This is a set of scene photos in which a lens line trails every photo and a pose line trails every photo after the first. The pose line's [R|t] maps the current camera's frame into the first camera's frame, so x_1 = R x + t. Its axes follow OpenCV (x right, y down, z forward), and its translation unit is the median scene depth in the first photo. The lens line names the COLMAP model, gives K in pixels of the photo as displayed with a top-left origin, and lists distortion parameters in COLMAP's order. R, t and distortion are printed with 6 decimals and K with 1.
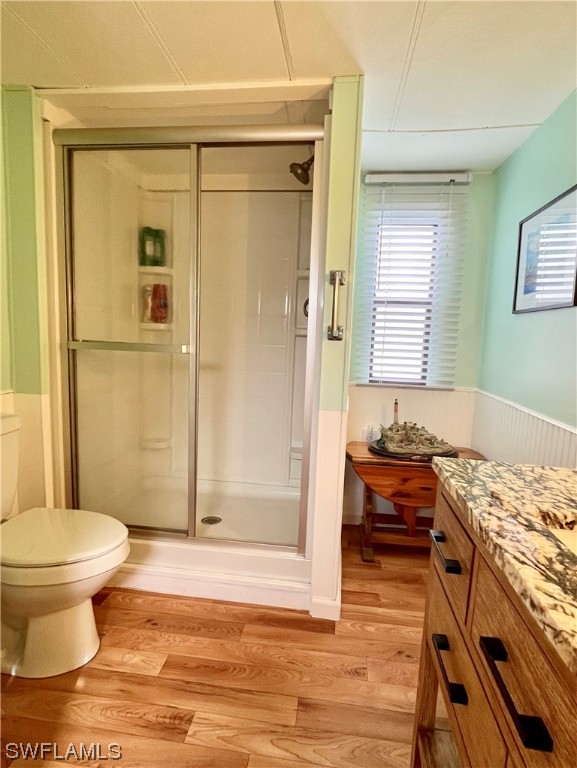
lens RADIAL K [[405.8, 0, 288.5], [0, 405.8, 384.0], [0, 0, 1]] dist [-0.002259, -0.000542]
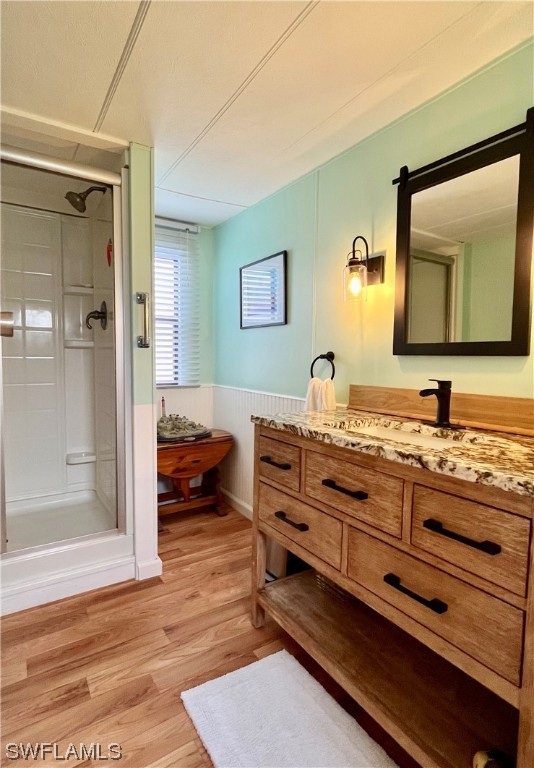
lens RADIAL K [[392.4, 0, 251.1], [0, 392.4, 384.2], [0, 0, 1]] dist [-0.001050, -0.000669]
pose [[0.770890, -0.072601, 0.632818, -0.362227], [0.094578, 0.995517, -0.001002, 0.033235], [-0.629908, 0.060623, 0.774300, -0.125742]]
